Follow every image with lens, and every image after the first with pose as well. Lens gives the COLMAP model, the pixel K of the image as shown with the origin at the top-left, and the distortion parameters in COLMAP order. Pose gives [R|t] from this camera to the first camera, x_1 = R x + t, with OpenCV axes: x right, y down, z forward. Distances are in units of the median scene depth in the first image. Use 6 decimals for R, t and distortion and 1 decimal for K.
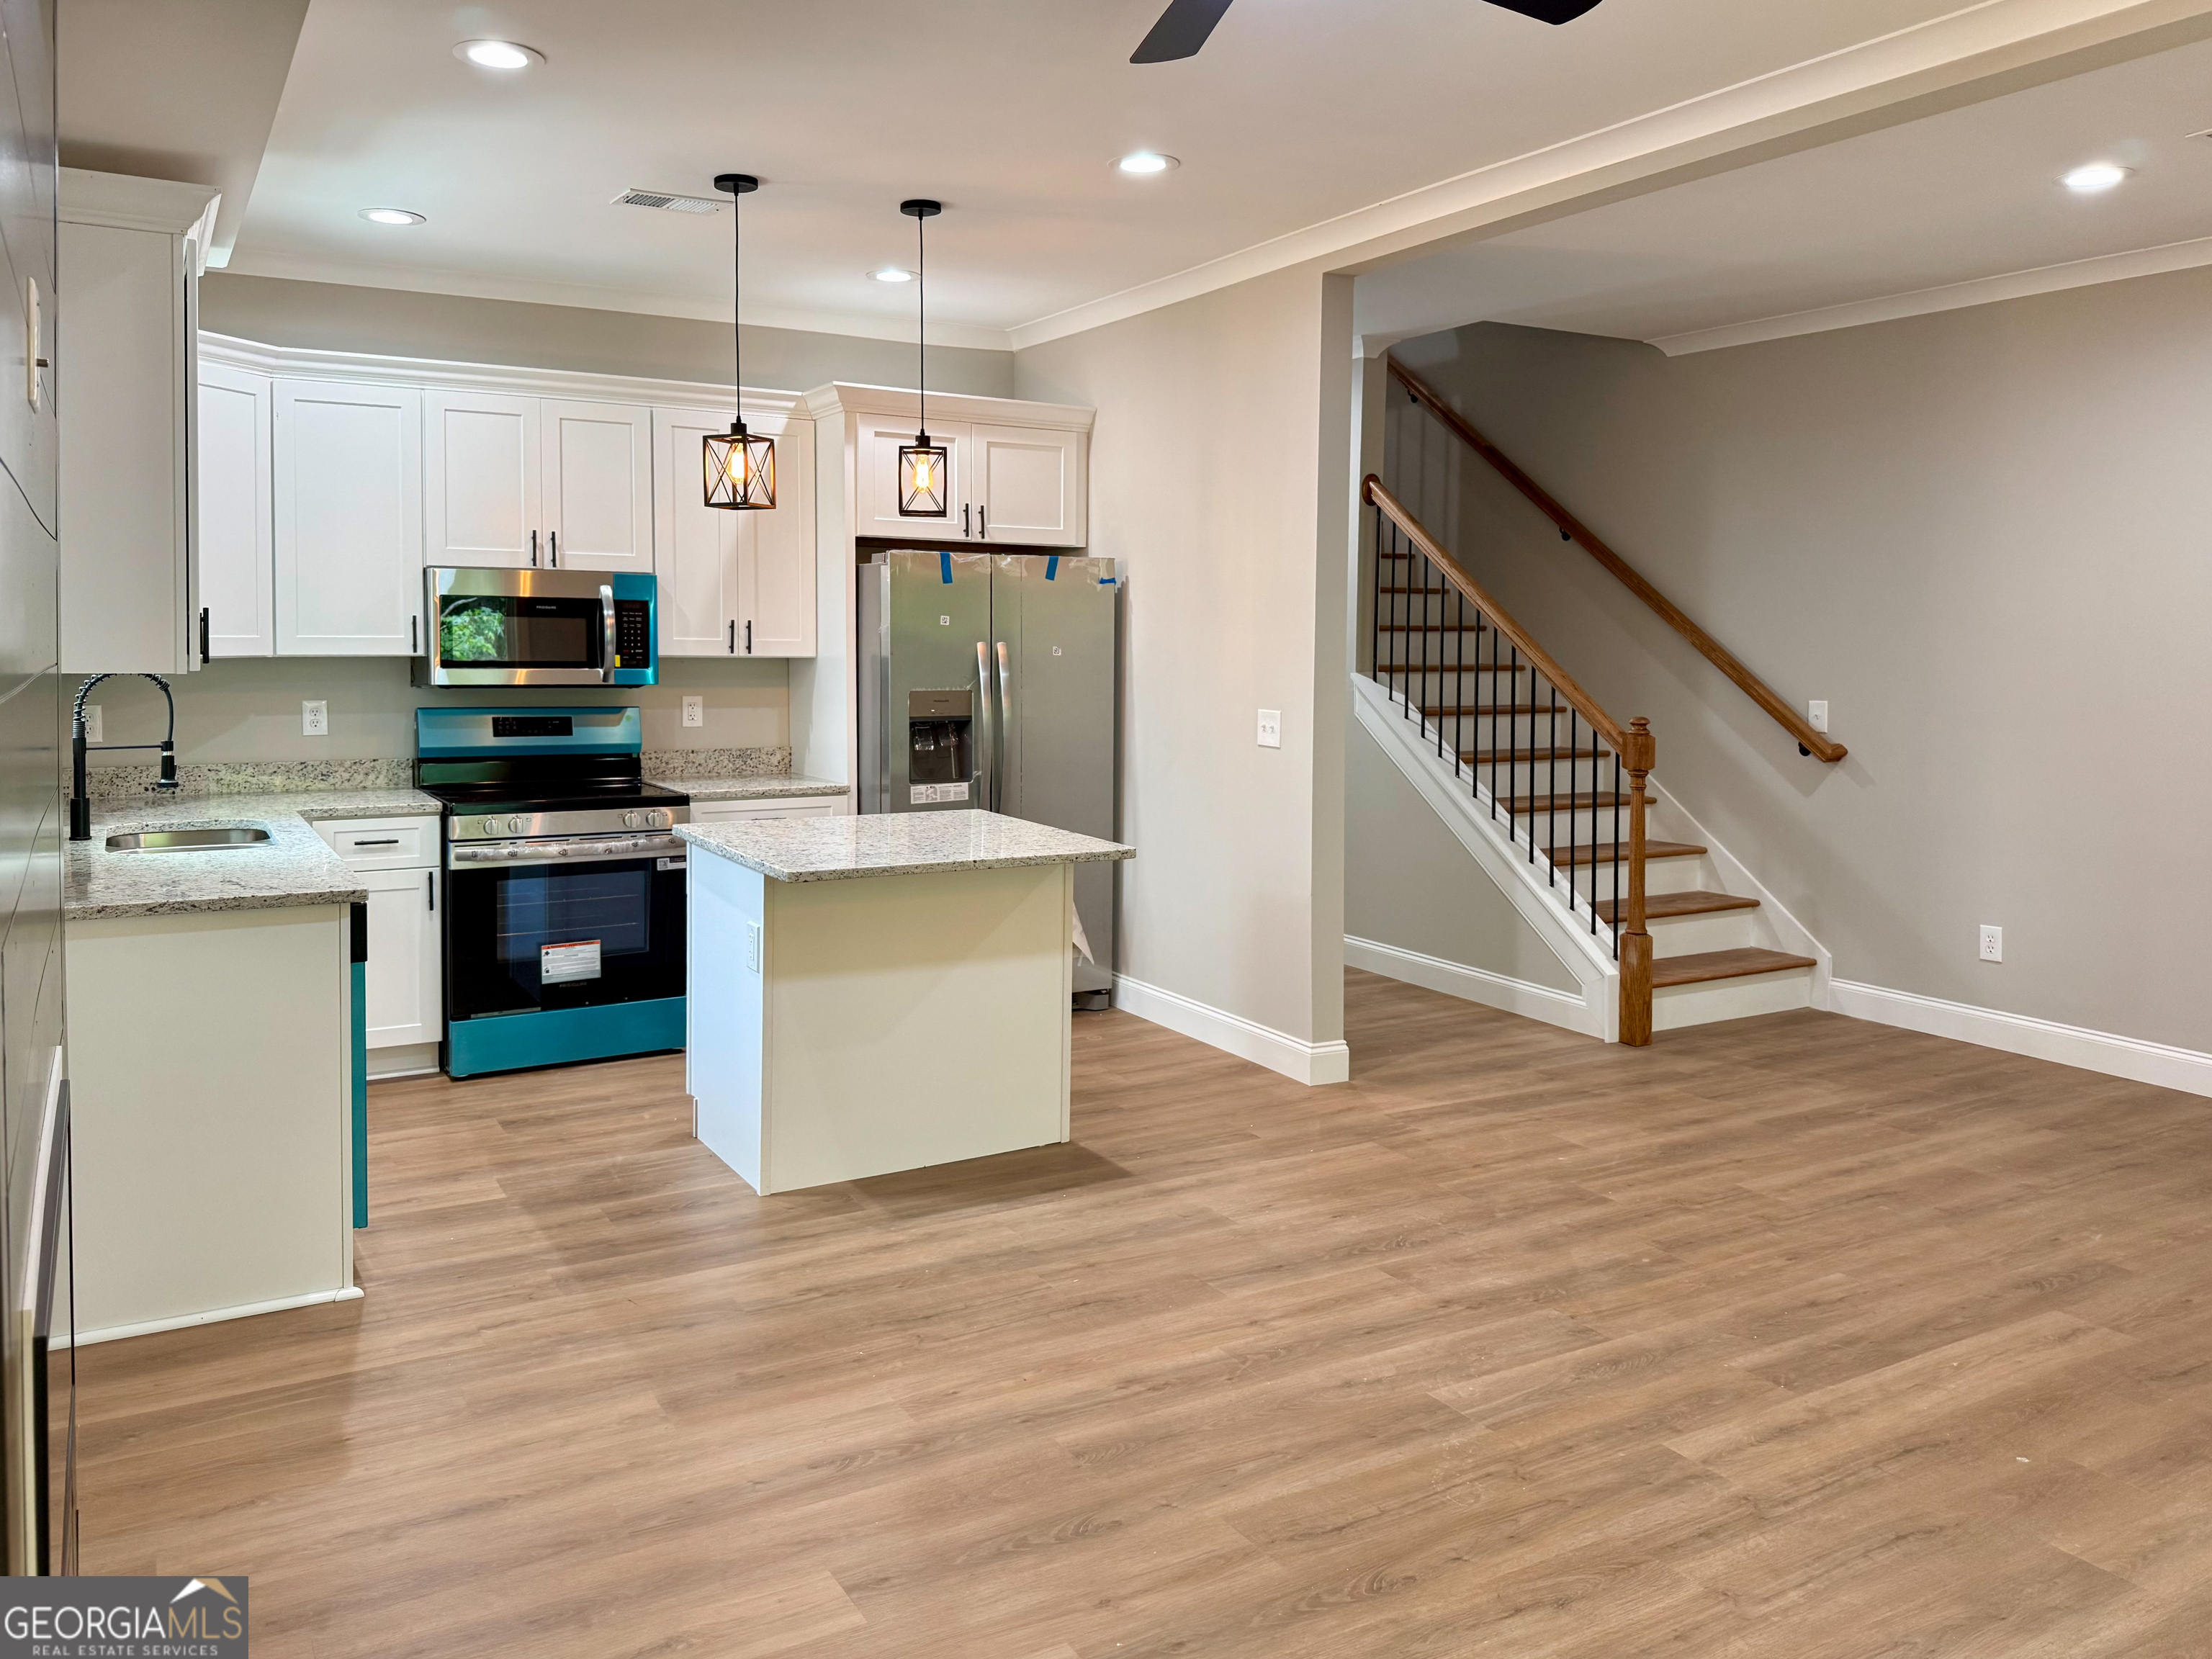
lens RADIAL K [[1624.7, 0, 1102.9], [0, 1624.7, 729.0], [0, 0, 1]] dist [0.040575, -0.003096]
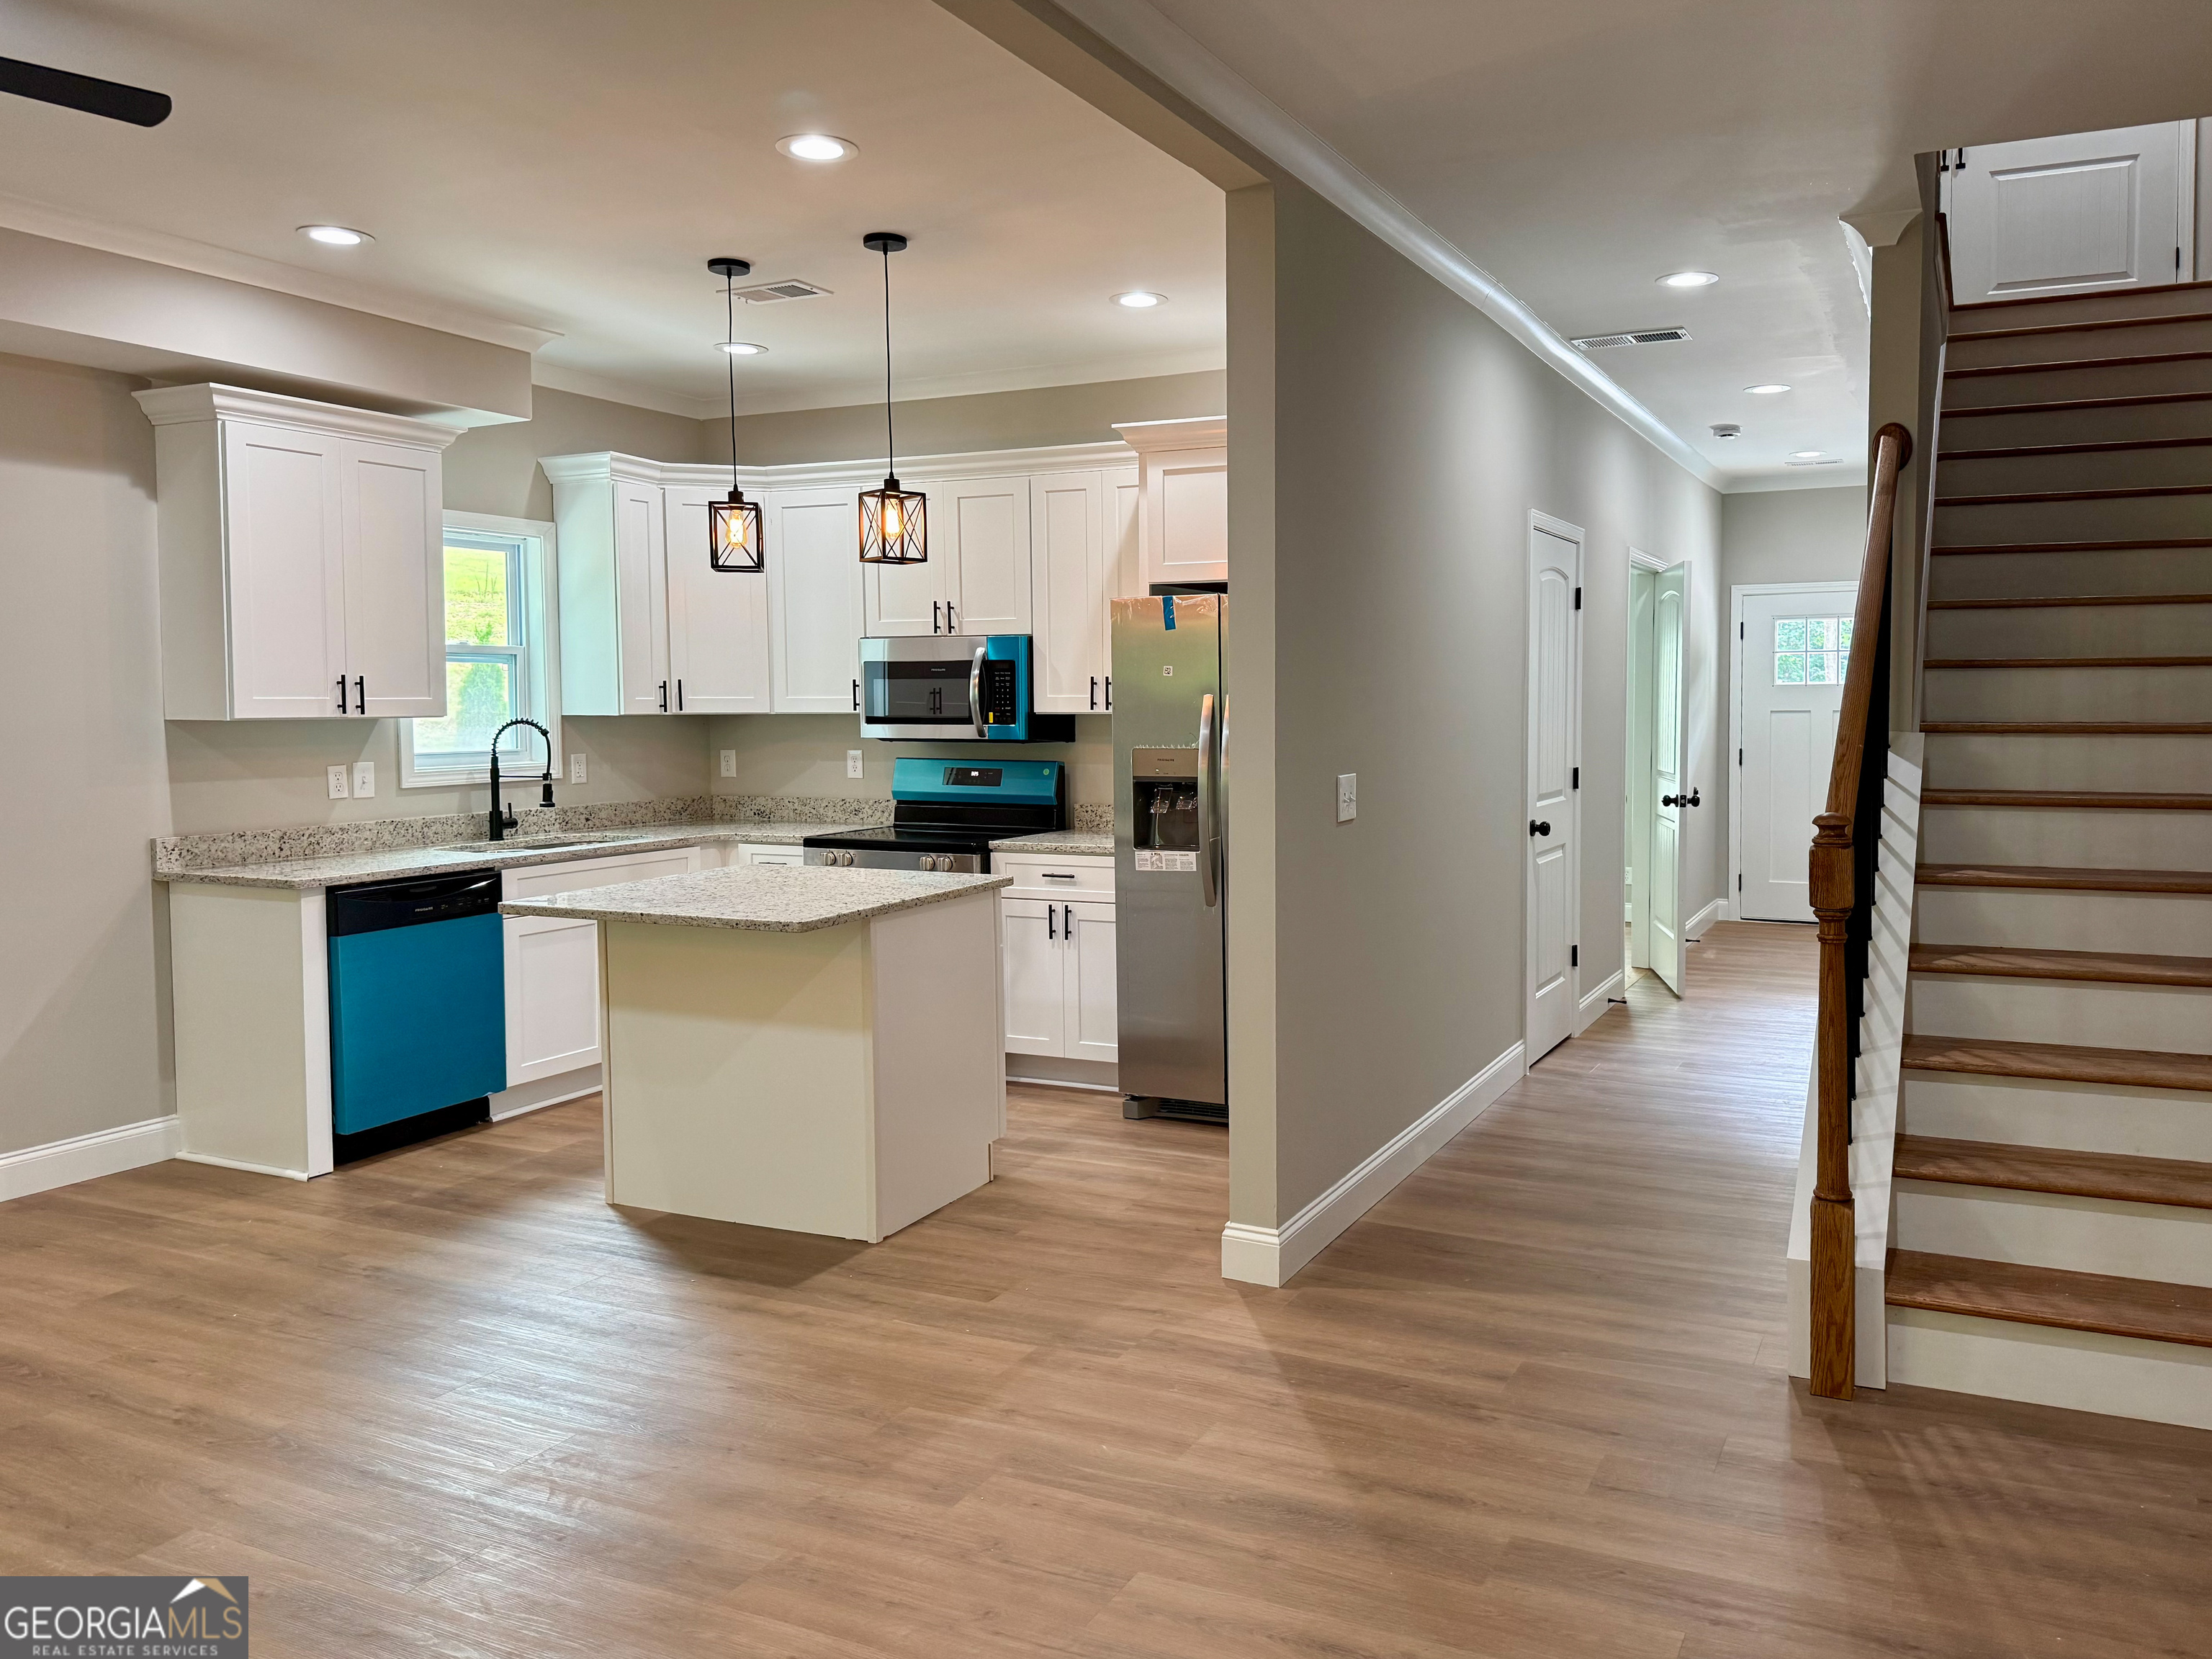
lens RADIAL K [[1598.7, 0, 1106.0], [0, 1598.7, 829.5], [0, 0, 1]] dist [0.084543, -0.105497]
pose [[0.572067, 0.056071, -0.818288, 0.715037], [-0.031214, 0.998426, 0.046593, -0.022636], [0.819613, -0.001112, 0.572917, 0.535943]]
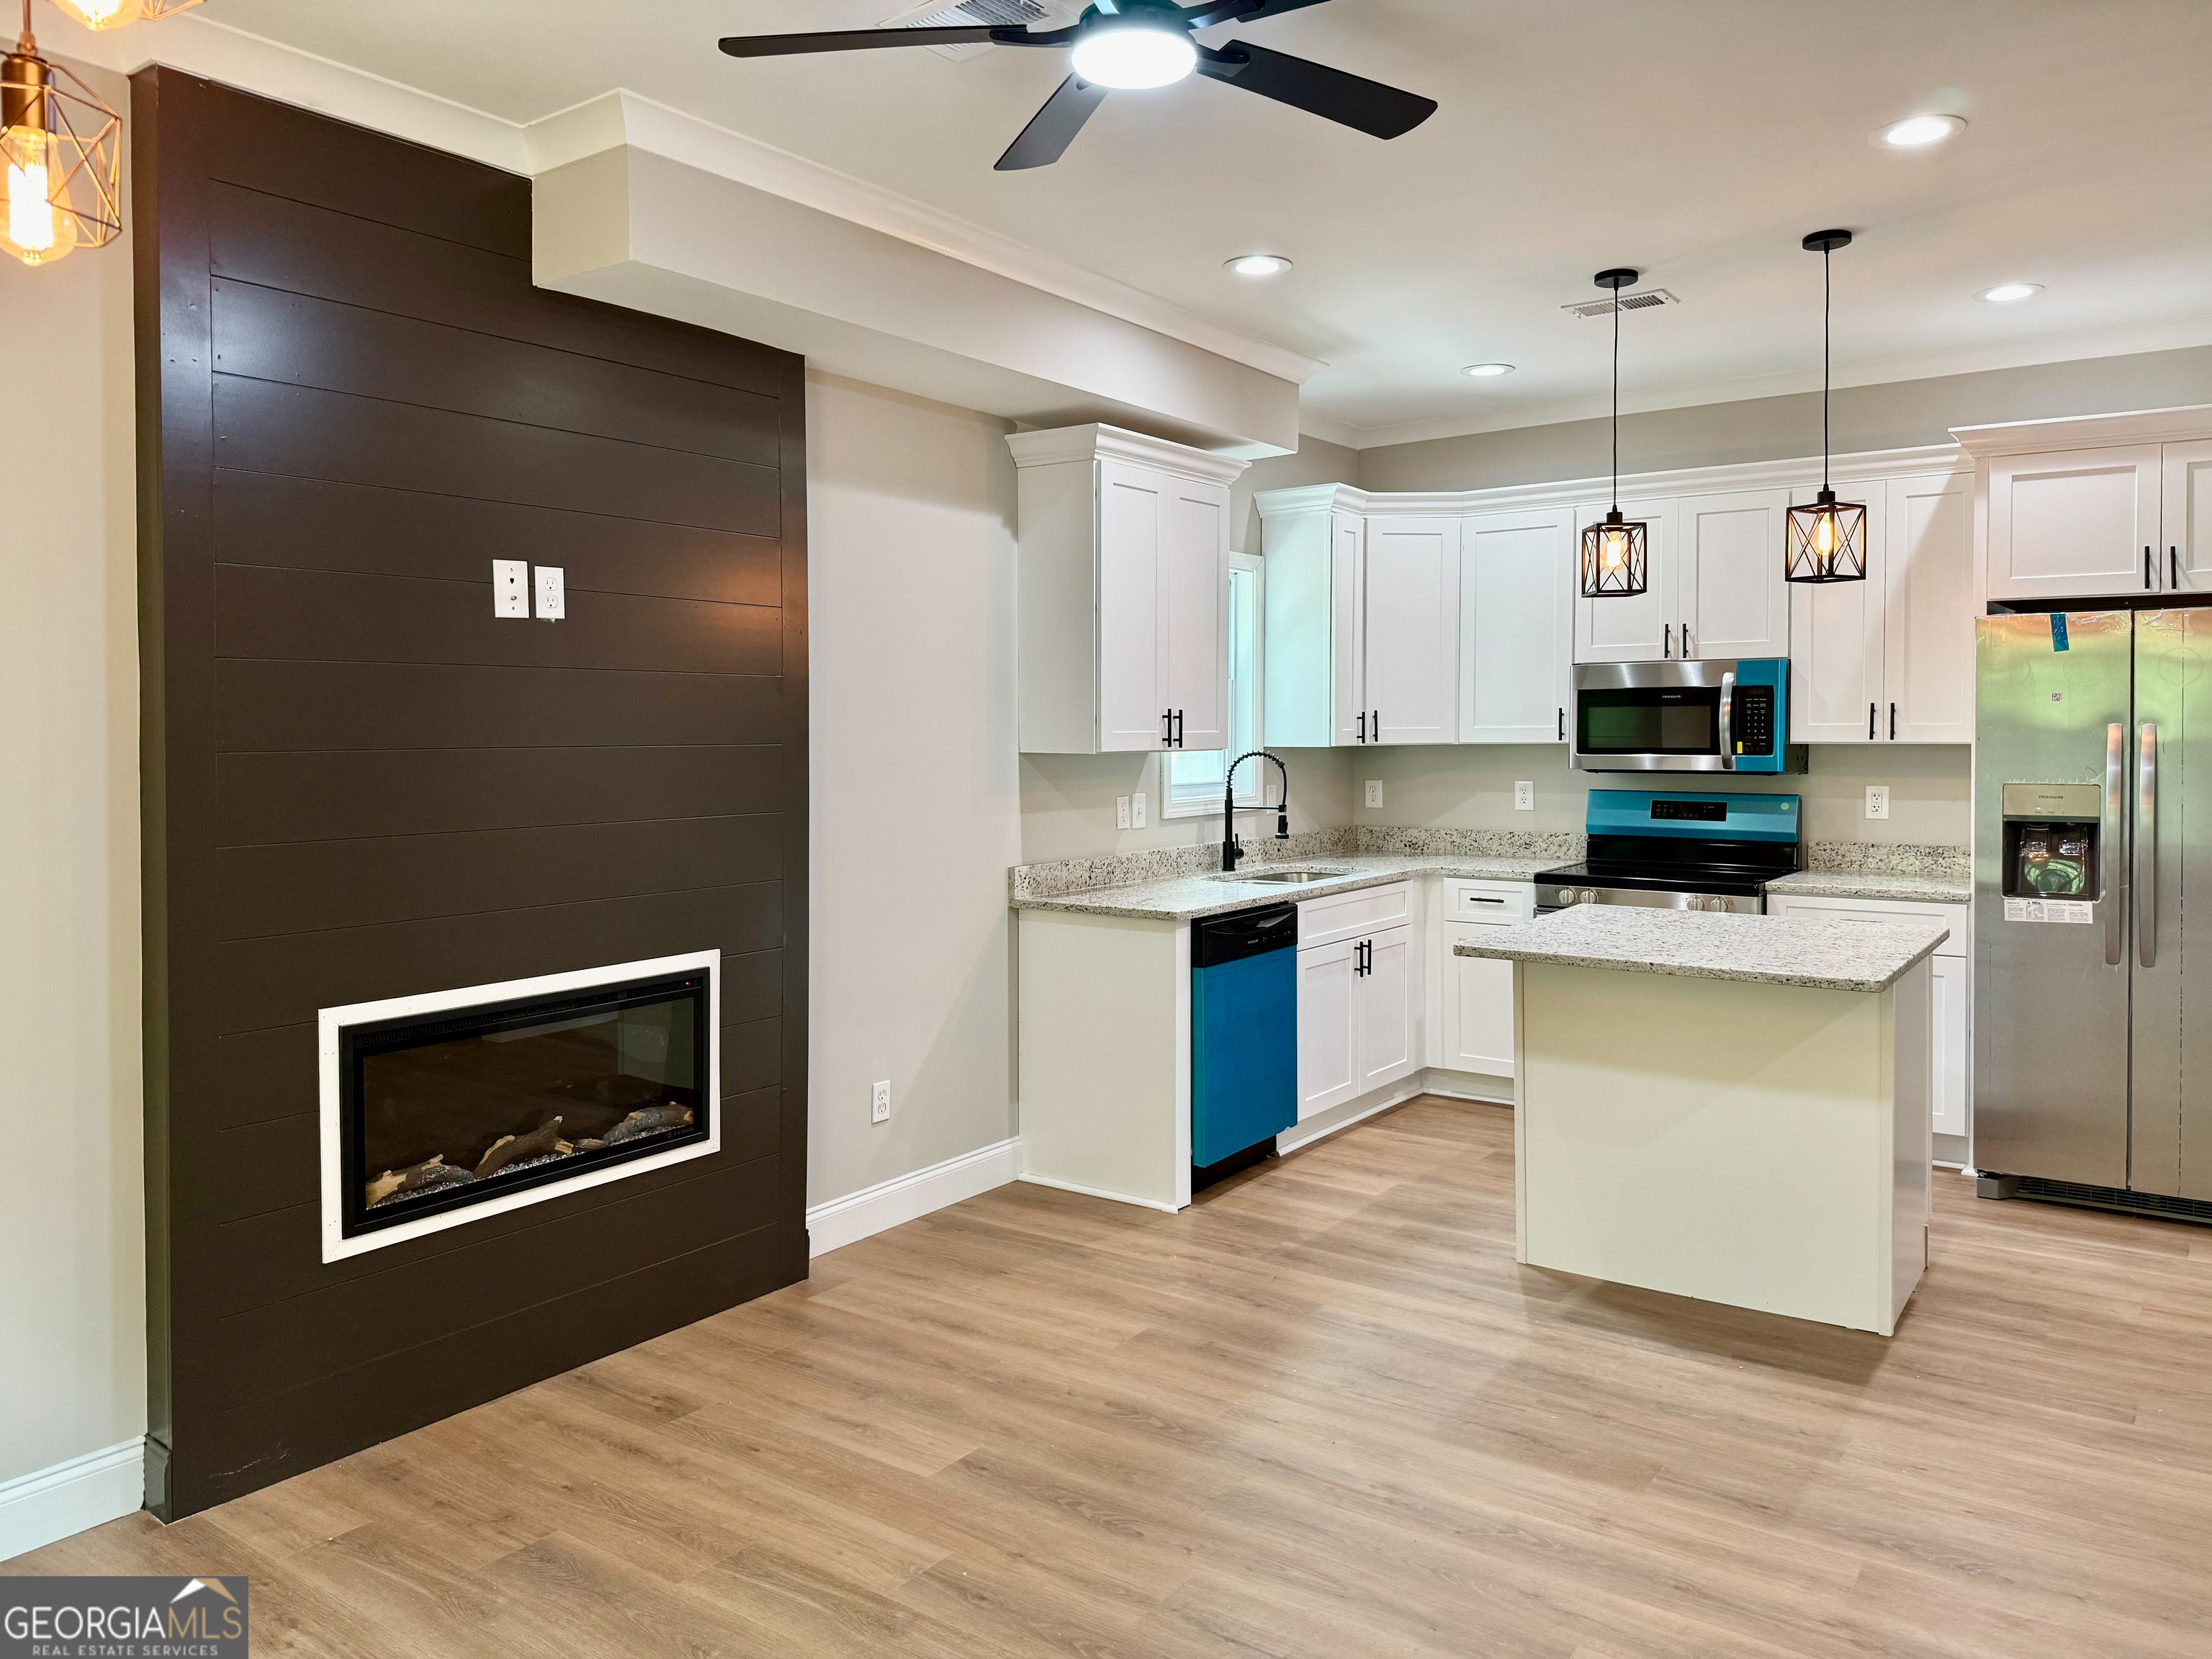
lens RADIAL K [[1570.3, 0, 1059.1], [0, 1570.3, 821.8], [0, 0, 1]] dist [0.090382, -0.101368]
pose [[0.407481, 0.046580, -0.912025, 0.494086], [-0.037681, 0.998705, 0.034172, -0.016504], [0.912436, 0.020442, 0.408709, 0.260637]]
